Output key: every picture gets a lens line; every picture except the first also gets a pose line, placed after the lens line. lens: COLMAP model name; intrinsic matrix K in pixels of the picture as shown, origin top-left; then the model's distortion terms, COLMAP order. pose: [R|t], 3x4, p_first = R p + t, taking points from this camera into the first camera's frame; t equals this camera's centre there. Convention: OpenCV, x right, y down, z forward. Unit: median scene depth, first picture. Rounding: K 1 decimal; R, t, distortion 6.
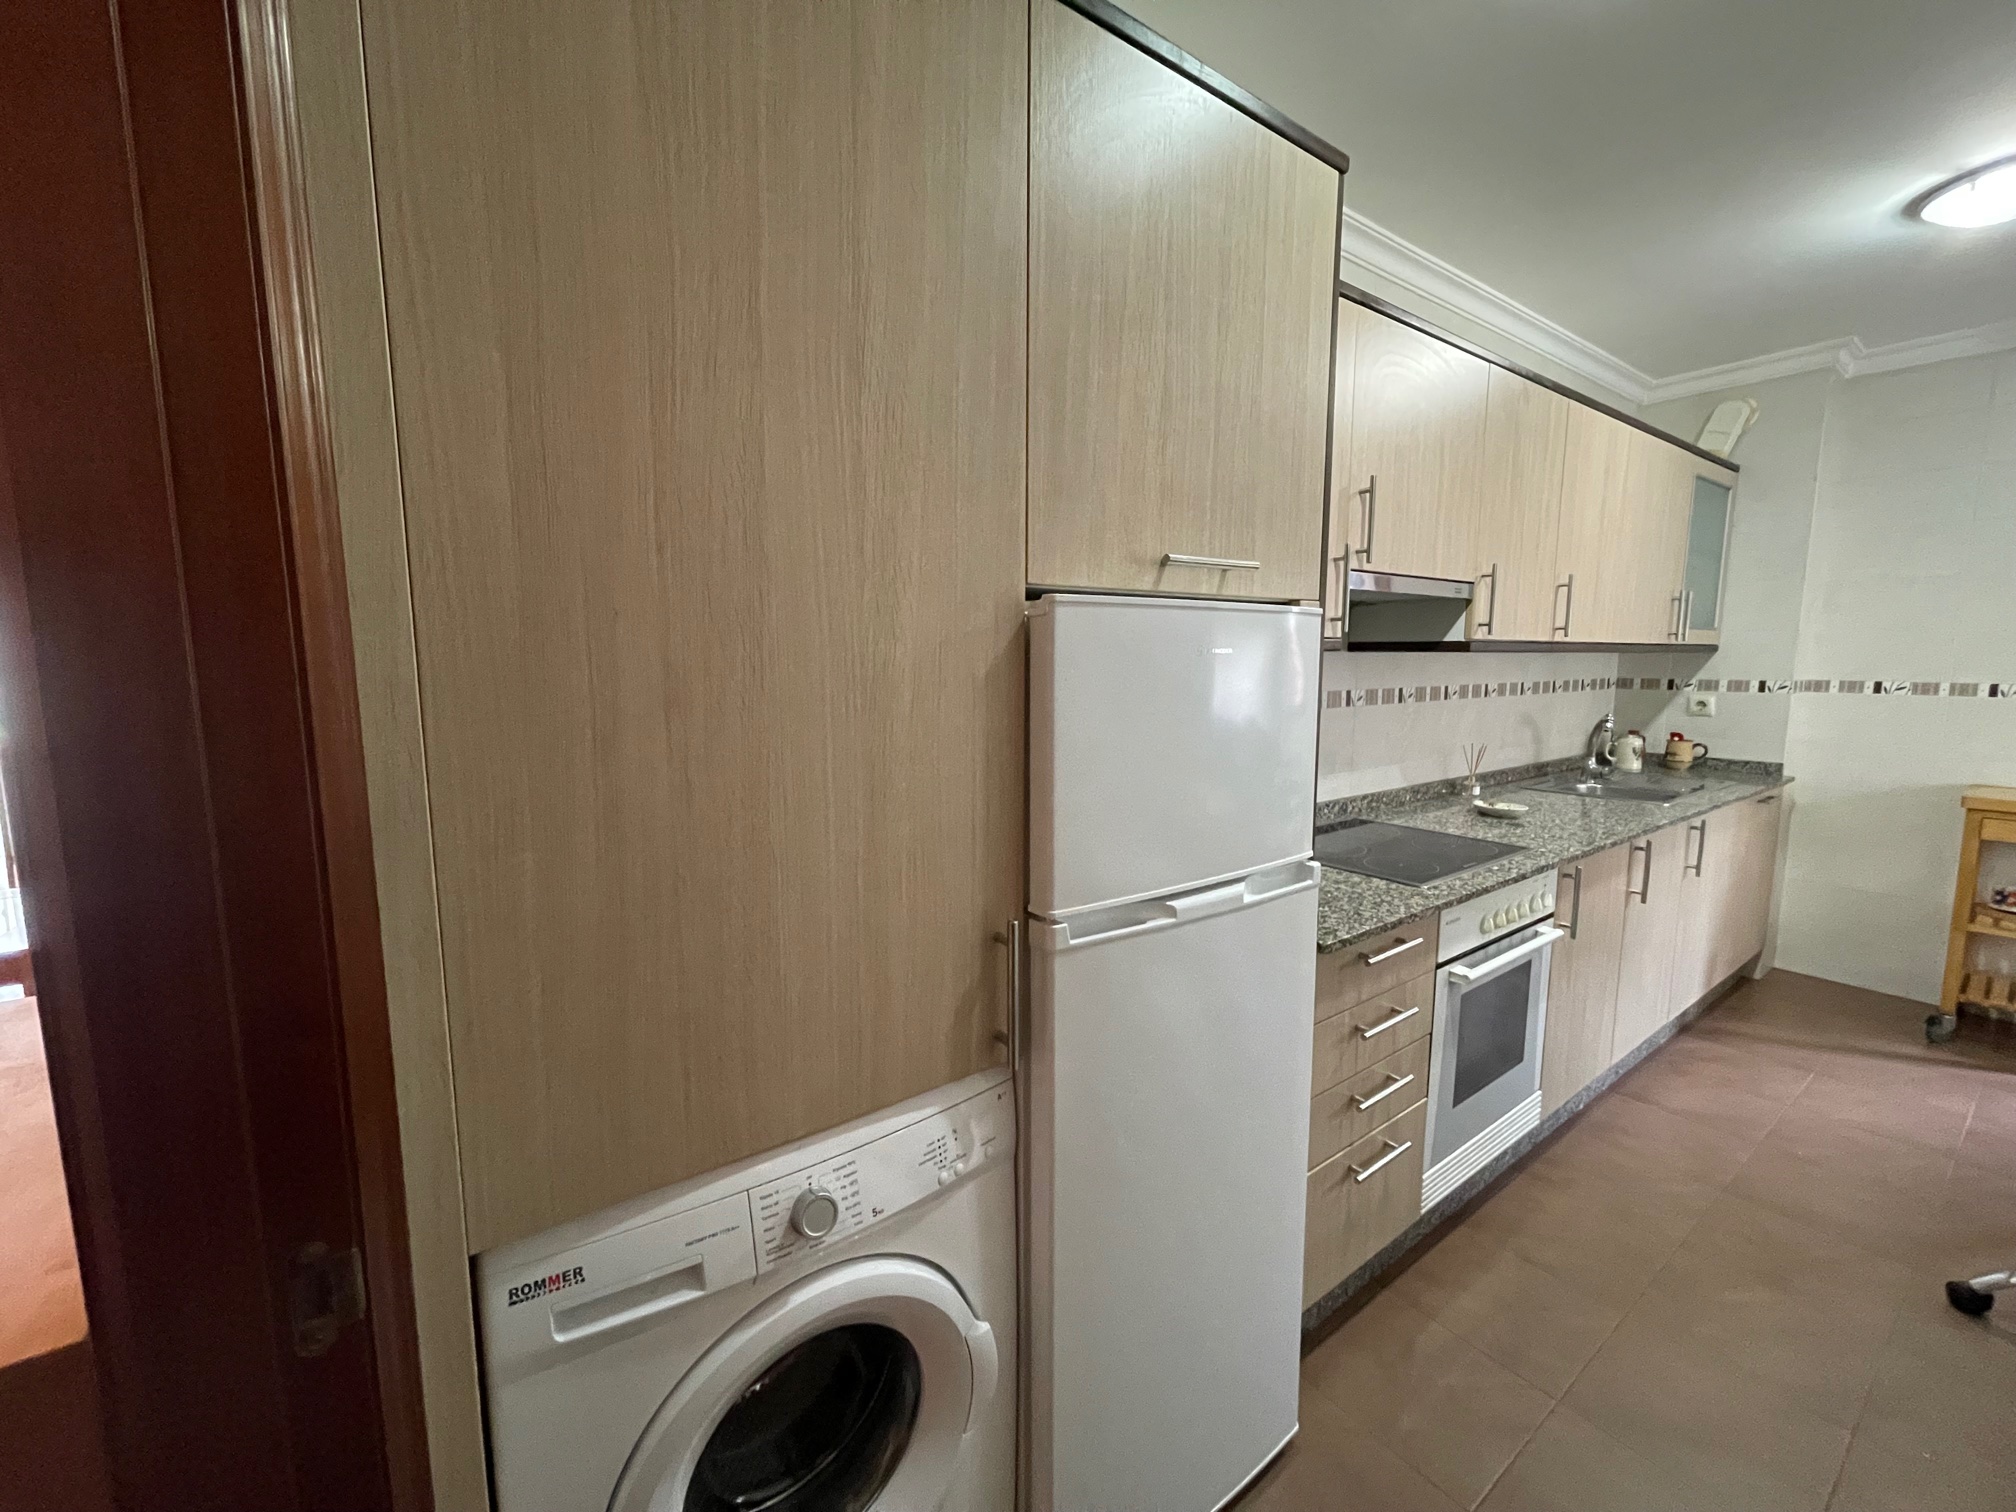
lens RADIAL K [[819.2, 0, 1003.9], [0, 819.2, 758.6], [0, 0, 1]] dist [-0.000831, 0.000733]
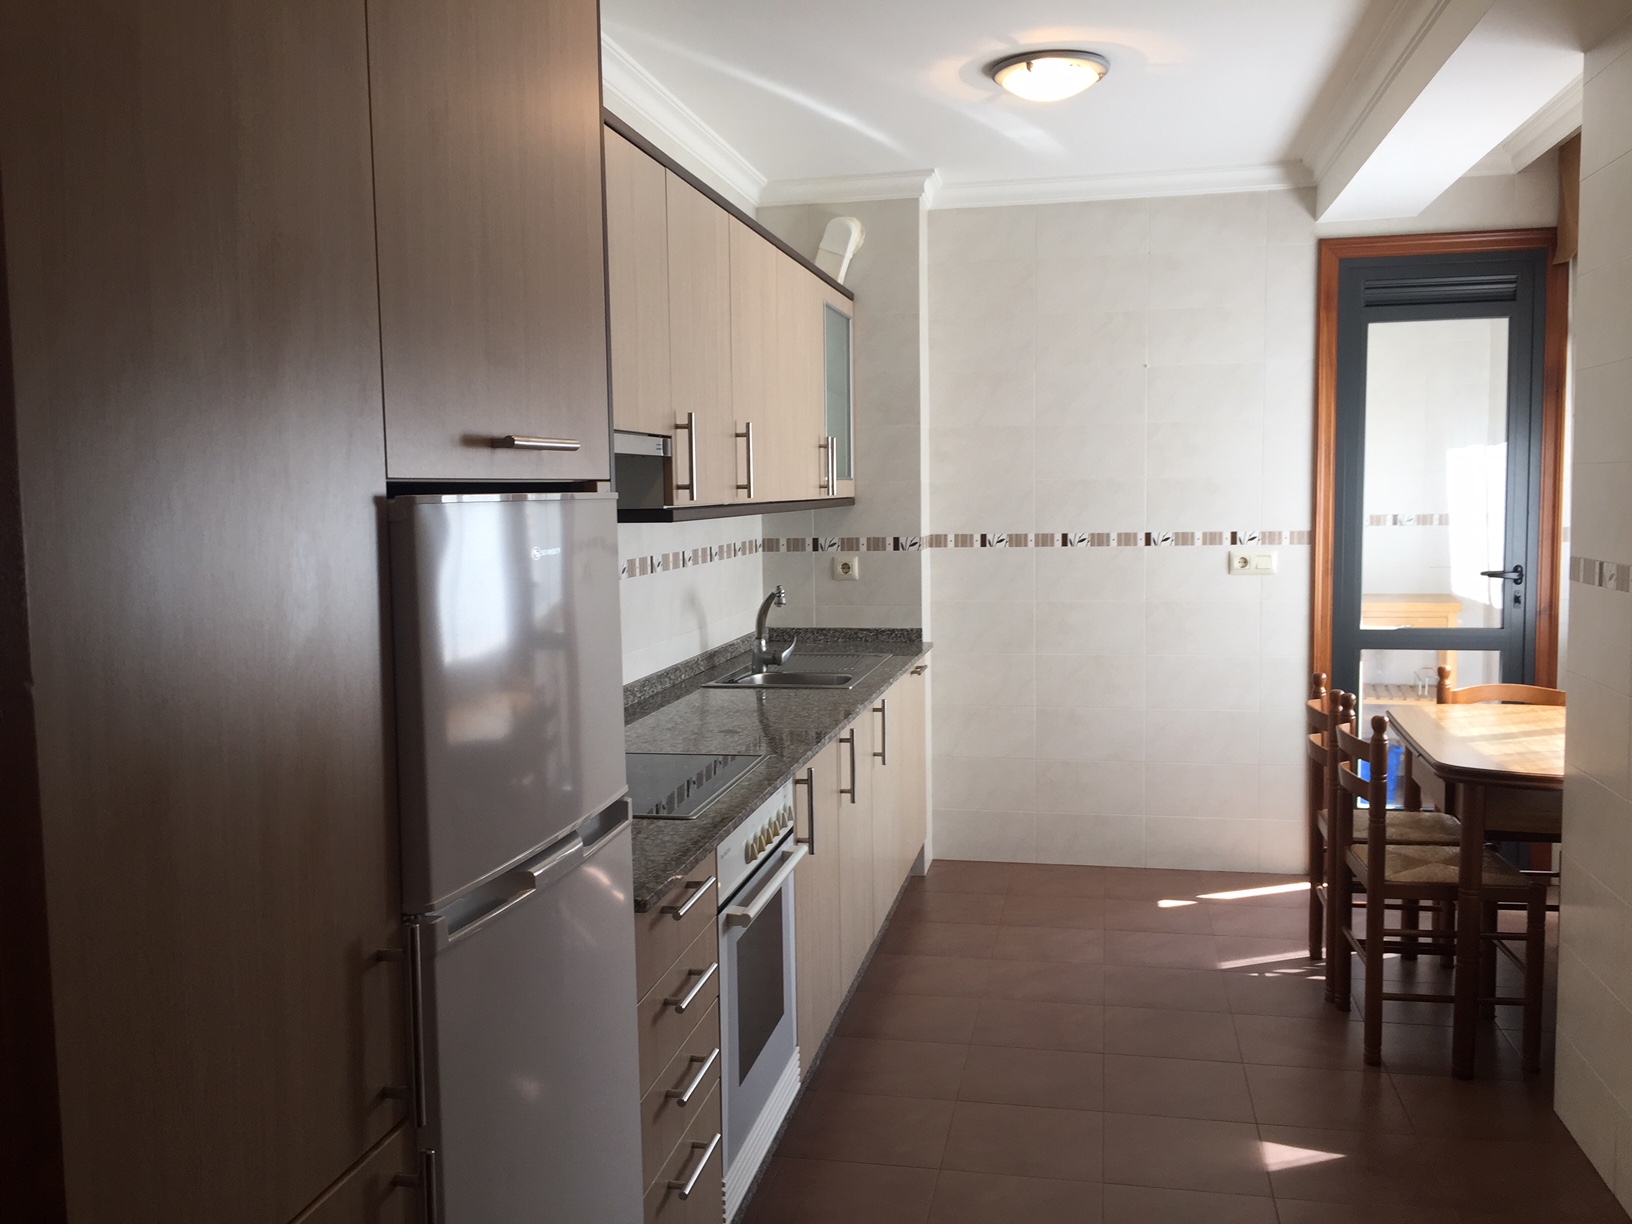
lens RADIAL K [[1469.6, 0, 816.0], [0, 1469.6, 612.0], [0, 0, 1]] dist [0.064626, 0.002118]
pose [[0.729523, -0.070417, 0.680322, -0.237869], [0.102256, 0.994736, -0.006690, -0.014281], [-0.676270, 0.074447, 0.732883, -0.104094]]
